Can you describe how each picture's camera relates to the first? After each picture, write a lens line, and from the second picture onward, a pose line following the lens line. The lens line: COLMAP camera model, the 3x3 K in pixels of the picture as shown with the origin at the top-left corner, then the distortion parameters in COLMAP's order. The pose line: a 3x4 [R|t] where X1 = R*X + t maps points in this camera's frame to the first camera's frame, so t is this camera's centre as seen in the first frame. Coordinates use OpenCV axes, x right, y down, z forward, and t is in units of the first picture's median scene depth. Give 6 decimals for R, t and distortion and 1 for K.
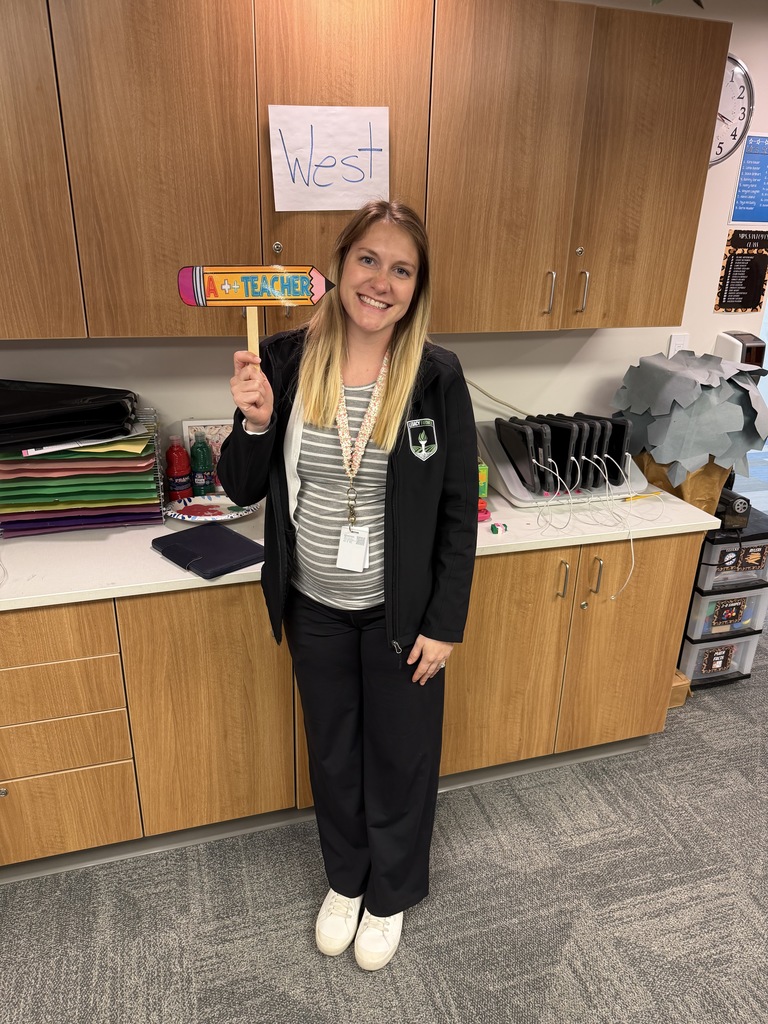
lens RADIAL K [[729.7, 0, 380.6], [0, 729.7, 511.2], [0, 0, 1]] dist [0.009043, -0.021324]
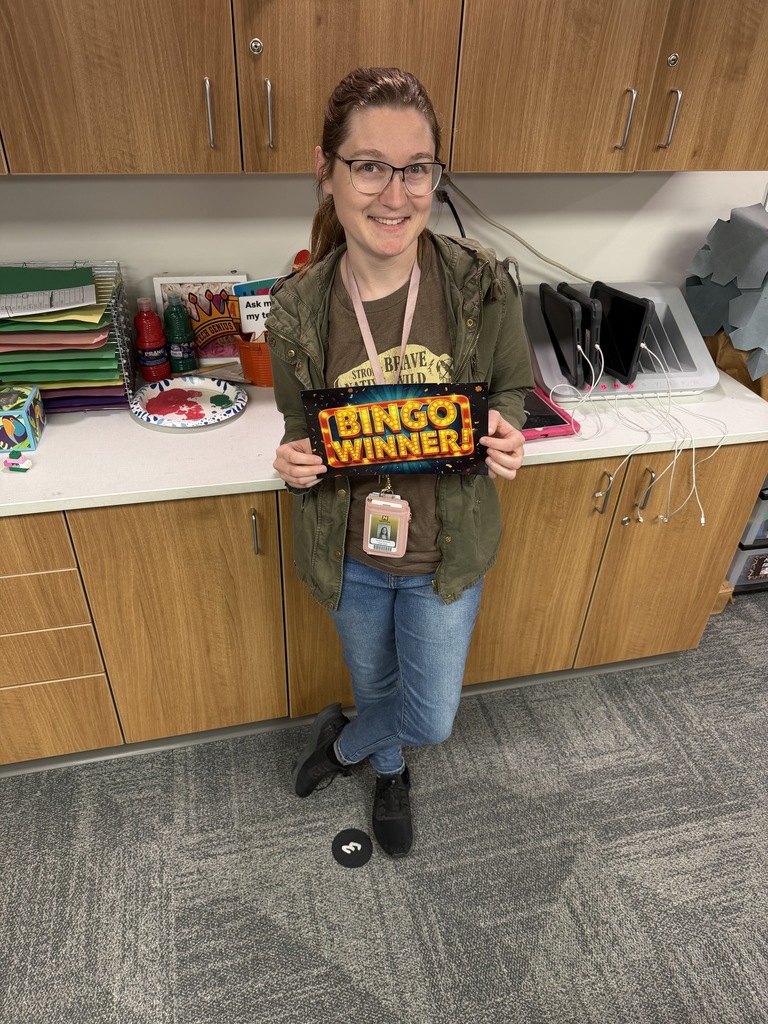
lens RADIAL K [[729.7, 0, 385.8], [0, 729.7, 514.6], [0, 0, 1]] dist [0.009043, -0.021324]
pose [[0.998257, 0.045676, -0.037364, 0.031878], [-0.035654, 0.971373, 0.234868, -0.071834], [0.047022, -0.233127, 0.971309, 0.164791]]
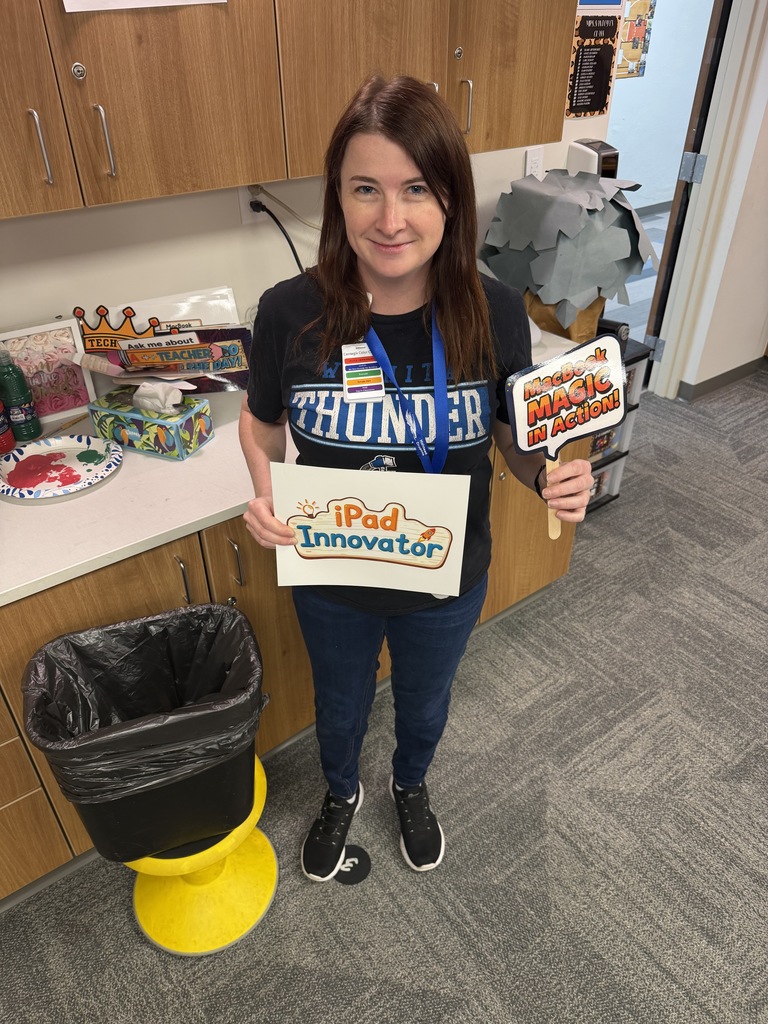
lens RADIAL K [[729.7, 0, 384.1], [0, 729.7, 508.7], [0, 0, 1]] dist [0.009043, -0.021324]
pose [[0.939764, -0.215869, 0.265035, -0.123040], [0.152743, 0.958839, 0.239367, -0.078937], [-0.305798, -0.184466, 0.934055, 0.180740]]
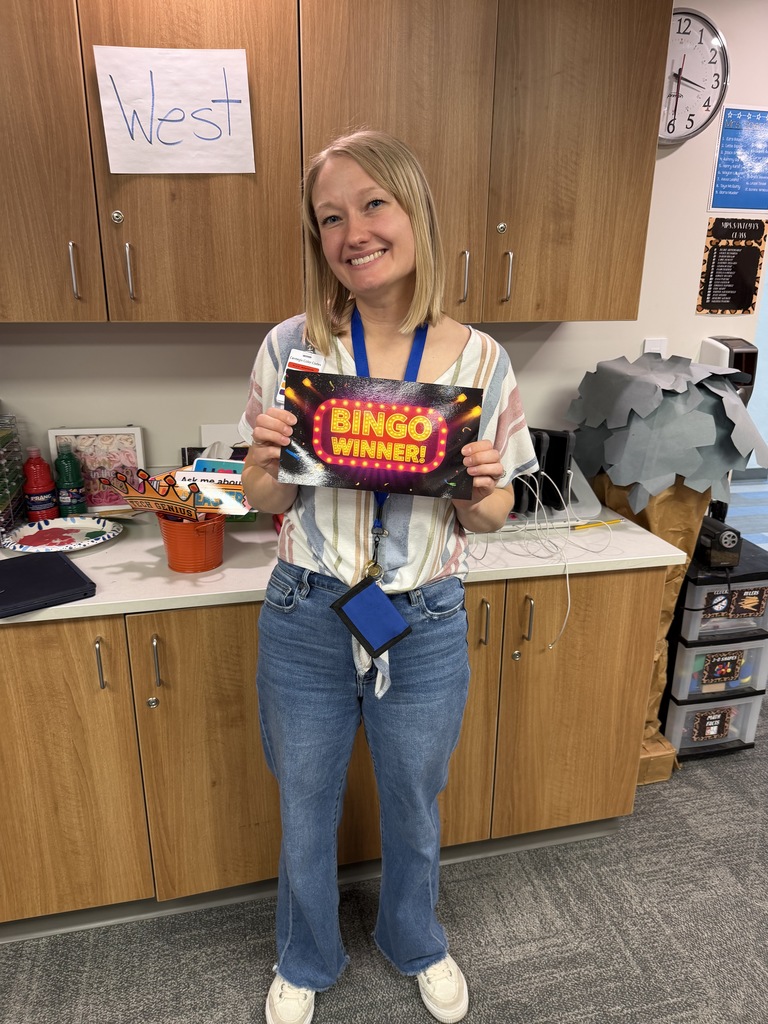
lens RADIAL K [[729.7, 0, 389.9], [0, 729.7, 505.8], [0, 0, 1]] dist [0.009043, -0.021324]
pose [[0.998124, 0.009540, -0.060483, 0.195687], [-0.013478, 0.997792, -0.065032, 0.017468], [0.059729, 0.065725, 0.996048, 0.178078]]
